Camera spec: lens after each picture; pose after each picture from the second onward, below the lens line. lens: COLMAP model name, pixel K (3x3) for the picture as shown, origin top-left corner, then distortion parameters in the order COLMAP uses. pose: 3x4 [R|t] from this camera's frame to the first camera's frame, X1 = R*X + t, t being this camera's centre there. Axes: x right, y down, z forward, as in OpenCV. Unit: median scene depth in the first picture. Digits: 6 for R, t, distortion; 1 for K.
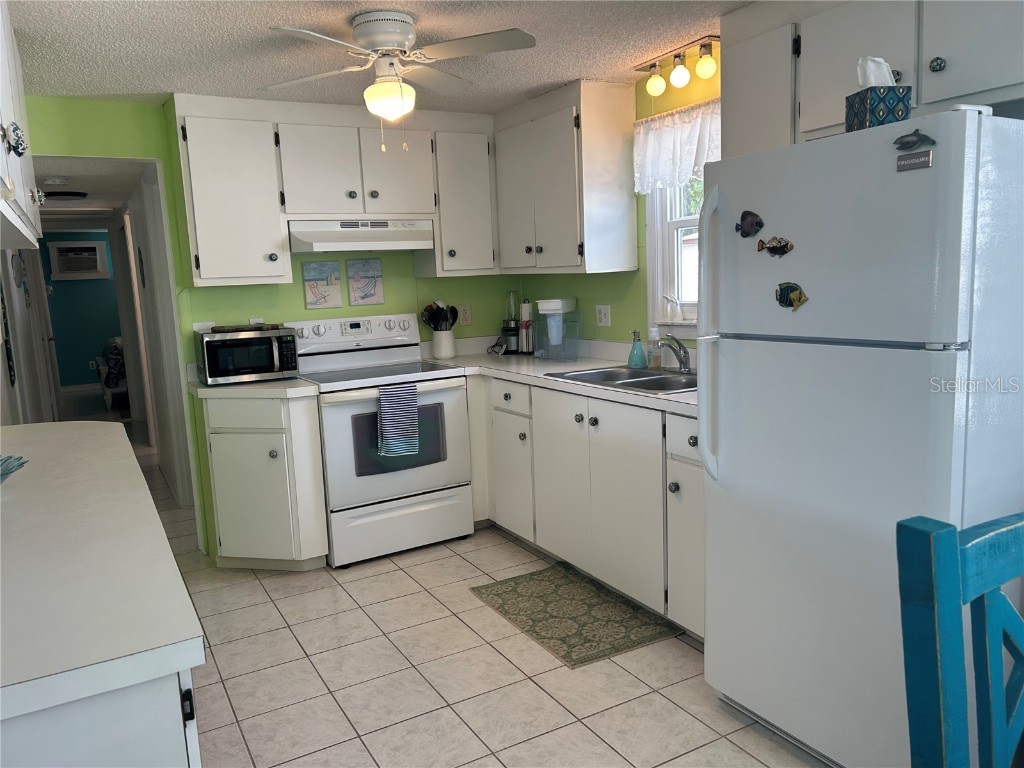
lens RADIAL K [[773.1, 0, 509.4], [0, 773.1, 386.9], [0, 0, 1]] dist [0.085552, -0.124674]
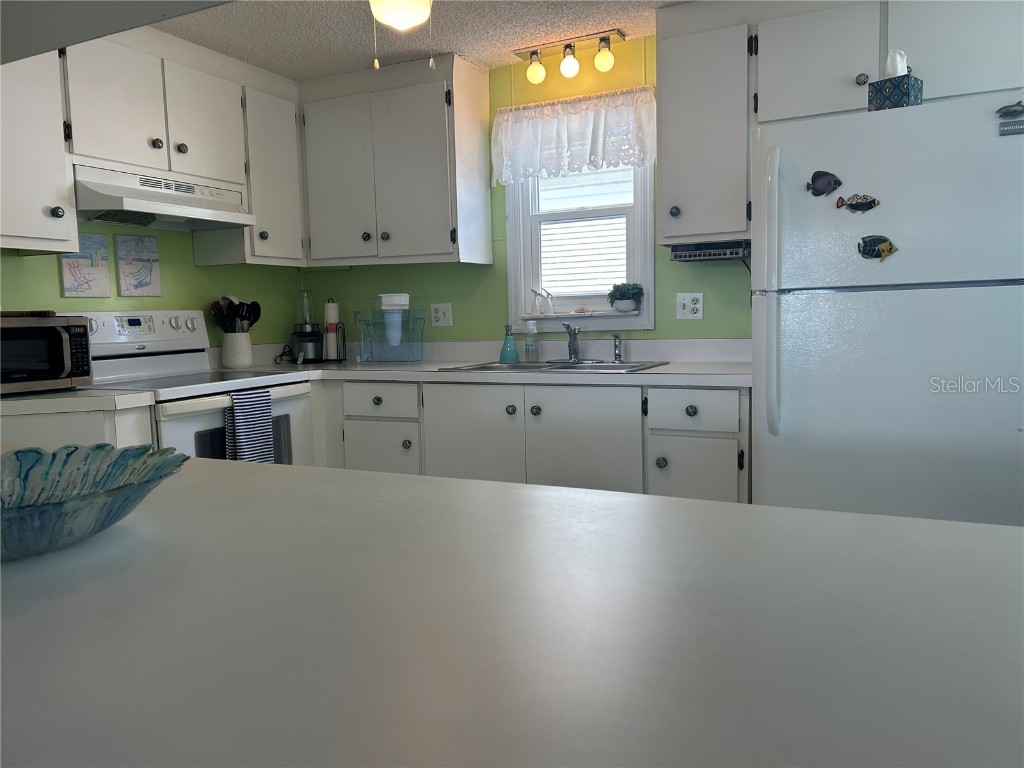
lens RADIAL K [[773.5, 0, 504.0], [0, 773.5, 387.1], [0, 0, 1]] dist [0.070210, -0.089308]
pose [[0.827230, -0.030011, 0.561061, -0.367168], [0.070492, 0.996226, -0.050646, 0.051086], [-0.557423, 0.081446, 0.826224, 0.213338]]
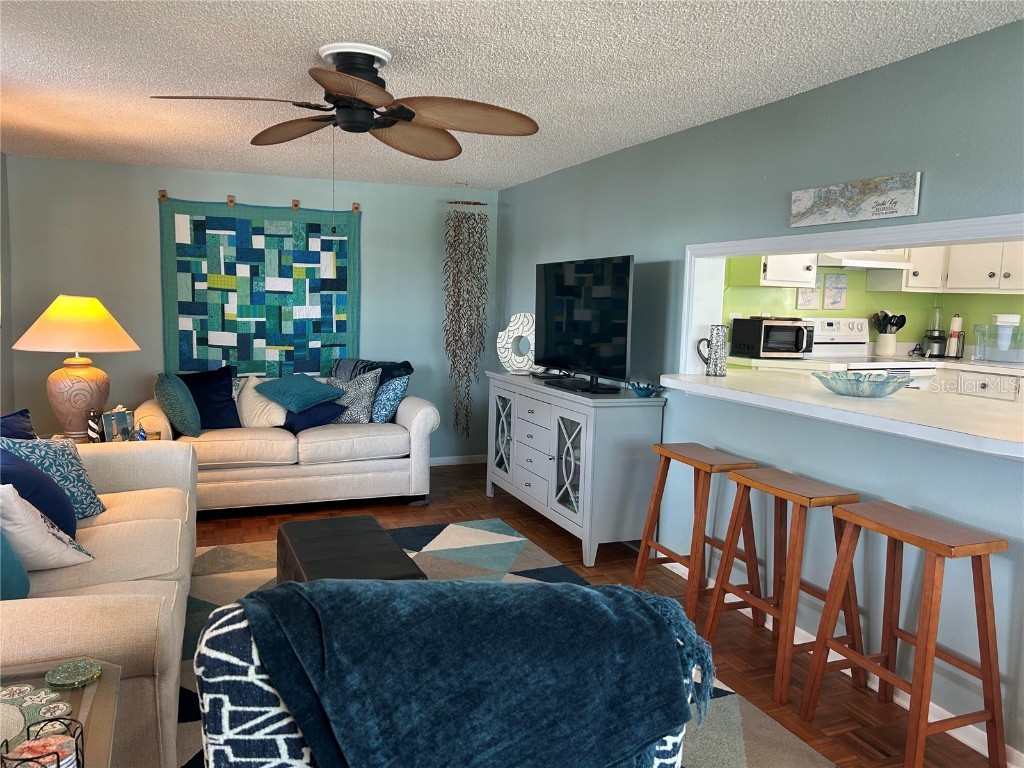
lens RADIAL K [[773.5, 0, 504.0], [0, 773.5, 387.1], [0, 0, 1]] dist [0.070210, -0.089308]
pose [[0.989574, 0.087484, -0.114411, -0.649039], [-0.091328, 0.995405, -0.028785, 0.126382], [0.111367, 0.038934, 0.993016, -0.396166]]
